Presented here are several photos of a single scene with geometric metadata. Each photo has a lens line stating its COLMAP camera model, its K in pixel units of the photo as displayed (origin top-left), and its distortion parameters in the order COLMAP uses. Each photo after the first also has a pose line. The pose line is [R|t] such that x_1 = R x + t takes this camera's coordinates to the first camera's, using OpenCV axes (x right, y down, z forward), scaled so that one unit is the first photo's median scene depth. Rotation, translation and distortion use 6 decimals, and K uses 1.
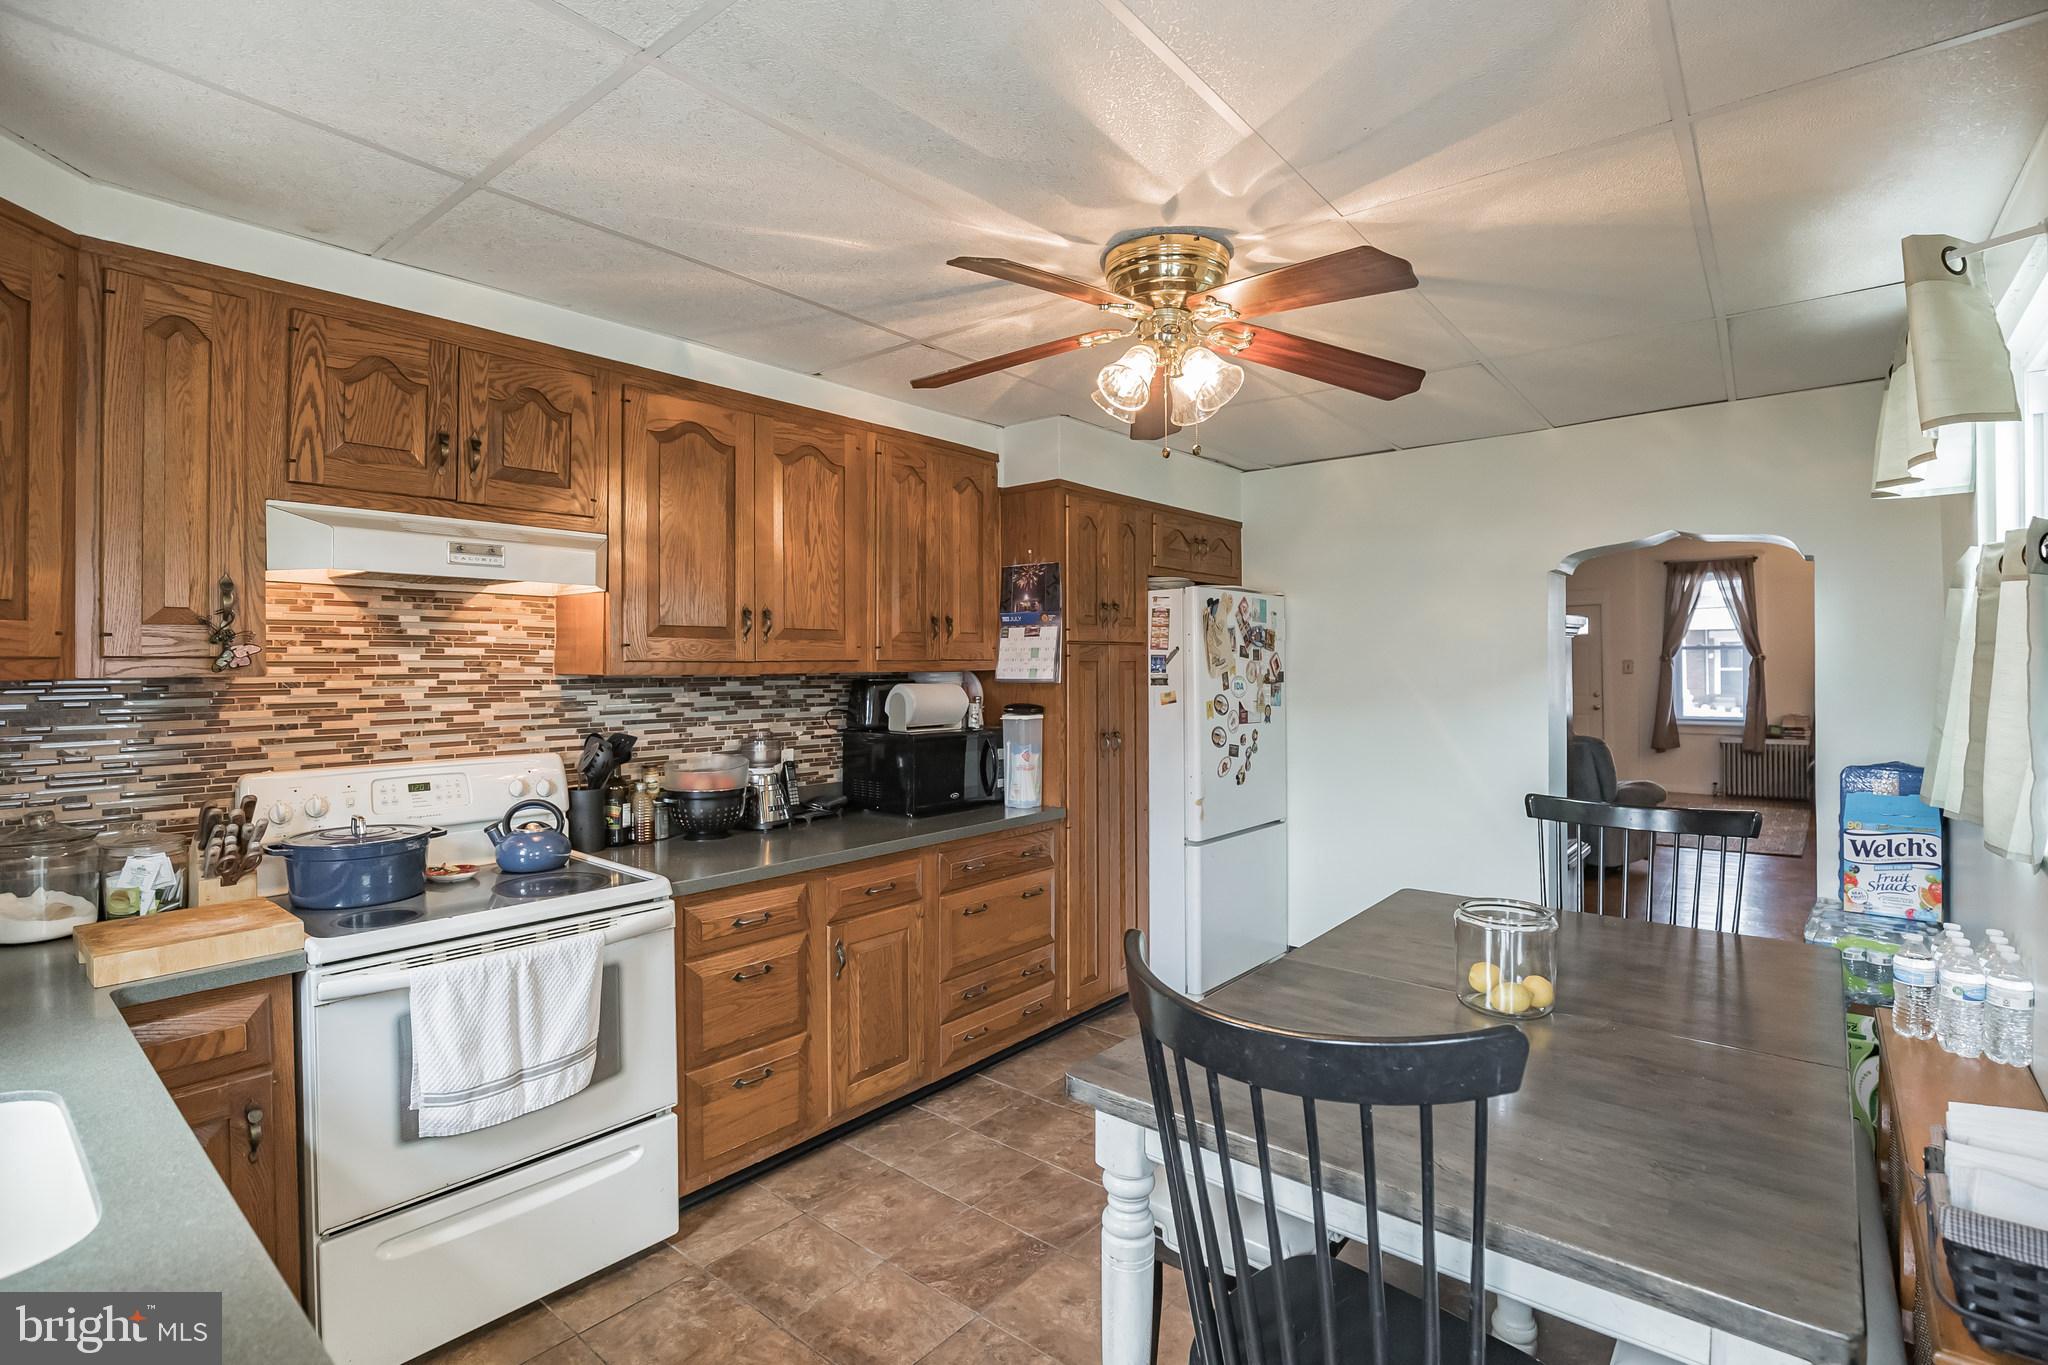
lens RADIAL K [[957.8, 0, 1029.8], [0, 957.8, 674.2], [0, 0, 1]] dist [-0.032086, 0.003162]
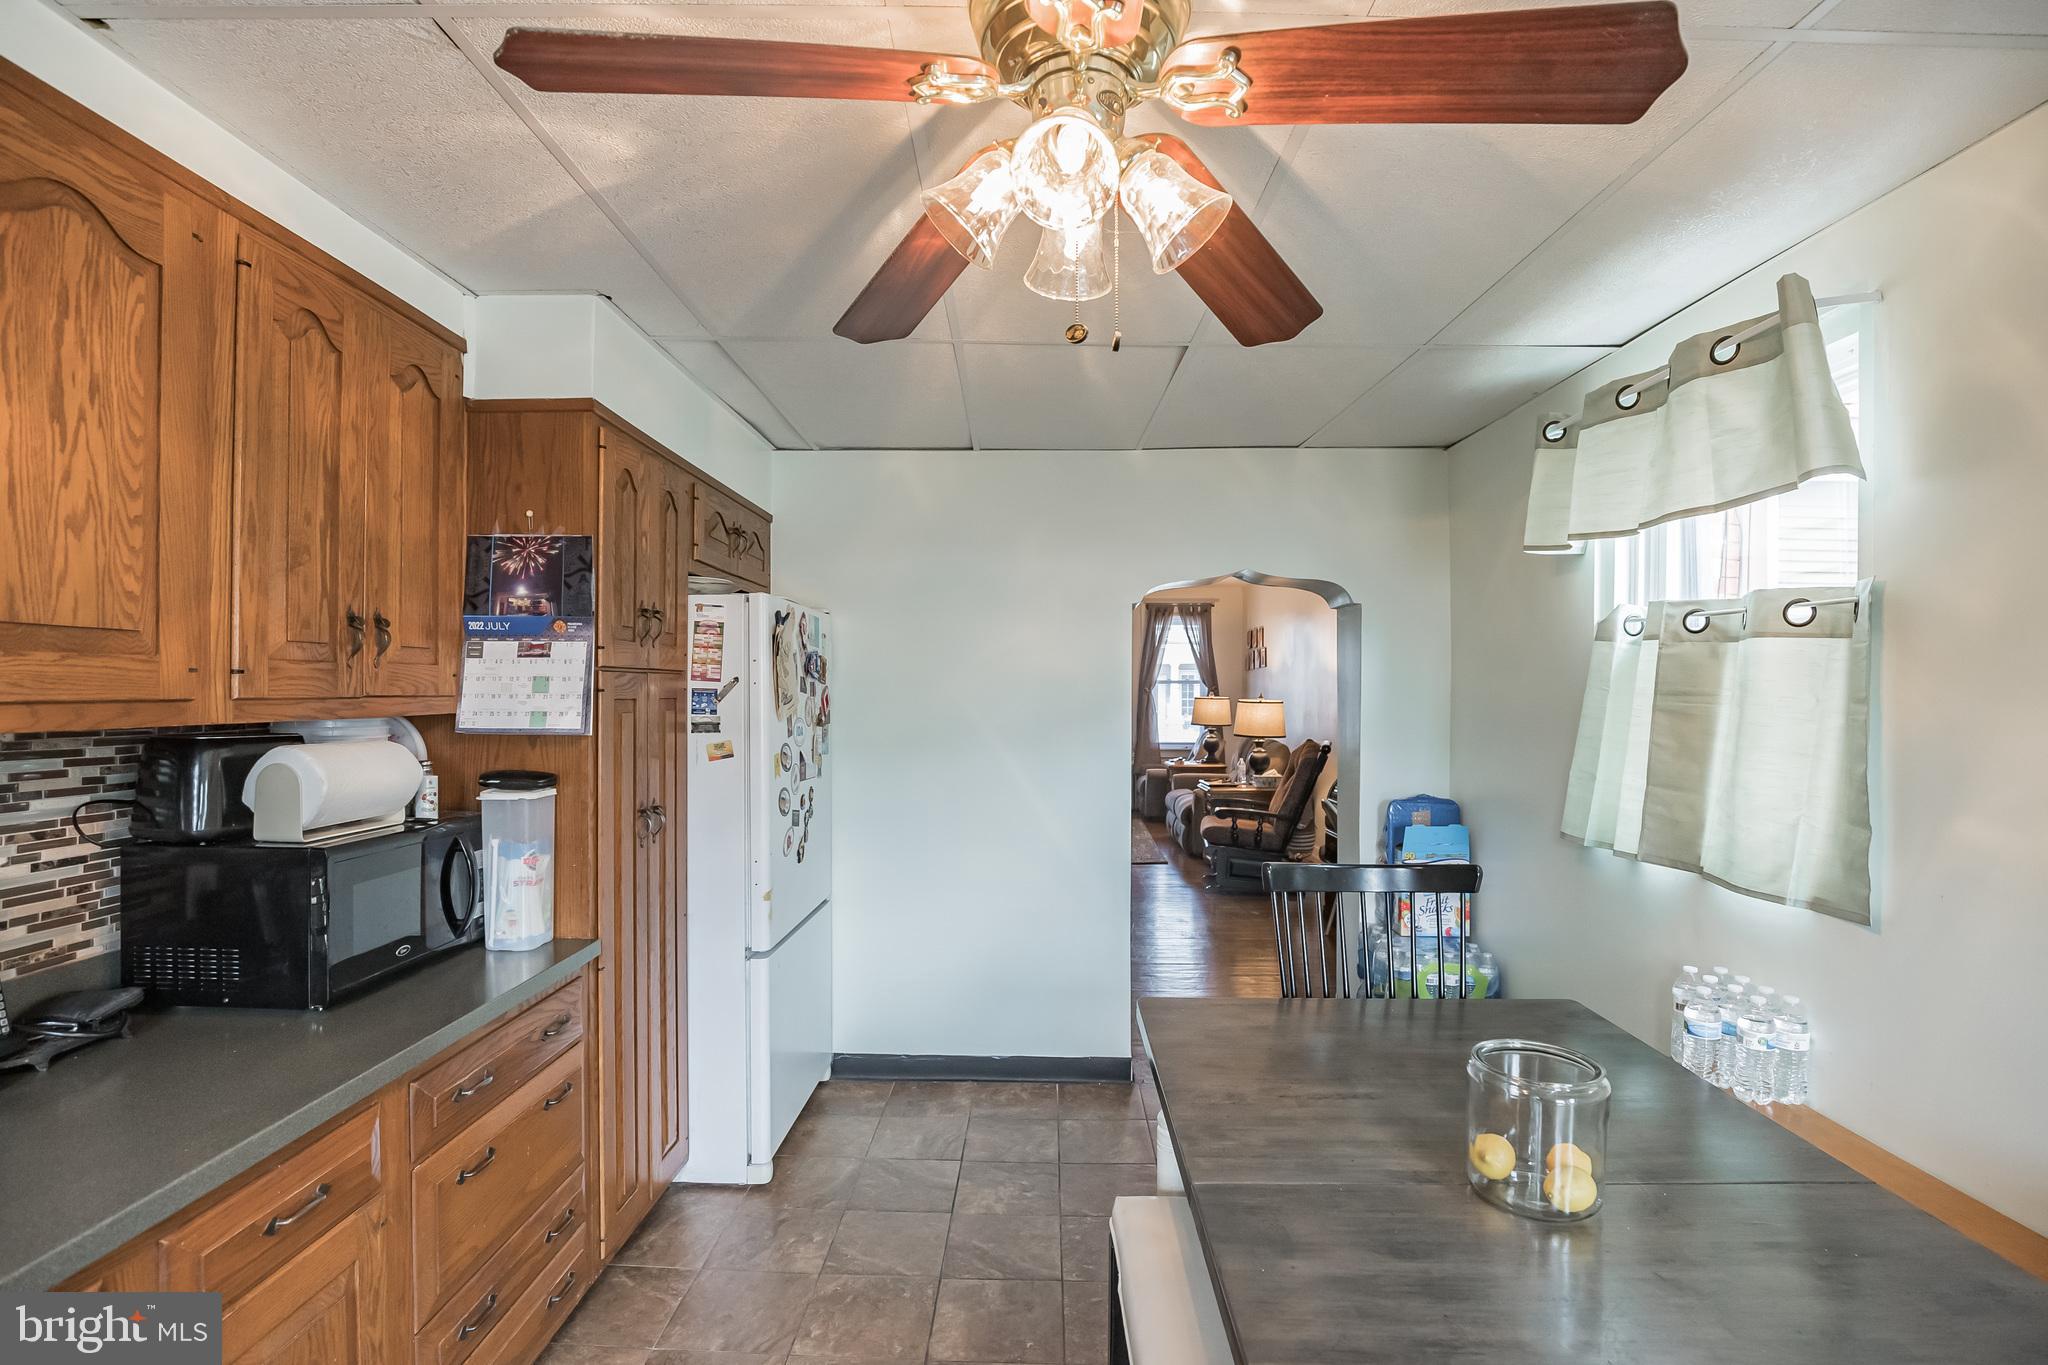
lens RADIAL K [[957.8, 0, 1017.6], [0, 957.8, 707.6], [0, 0, 1]] dist [-0.032086, 0.003162]
pose [[0.780729, -0.001502, 0.624867, -0.133152], [-0.003138, 0.999975, 0.006324, -0.012887], [-0.624861, -0.006898, 0.780705, 0.356500]]
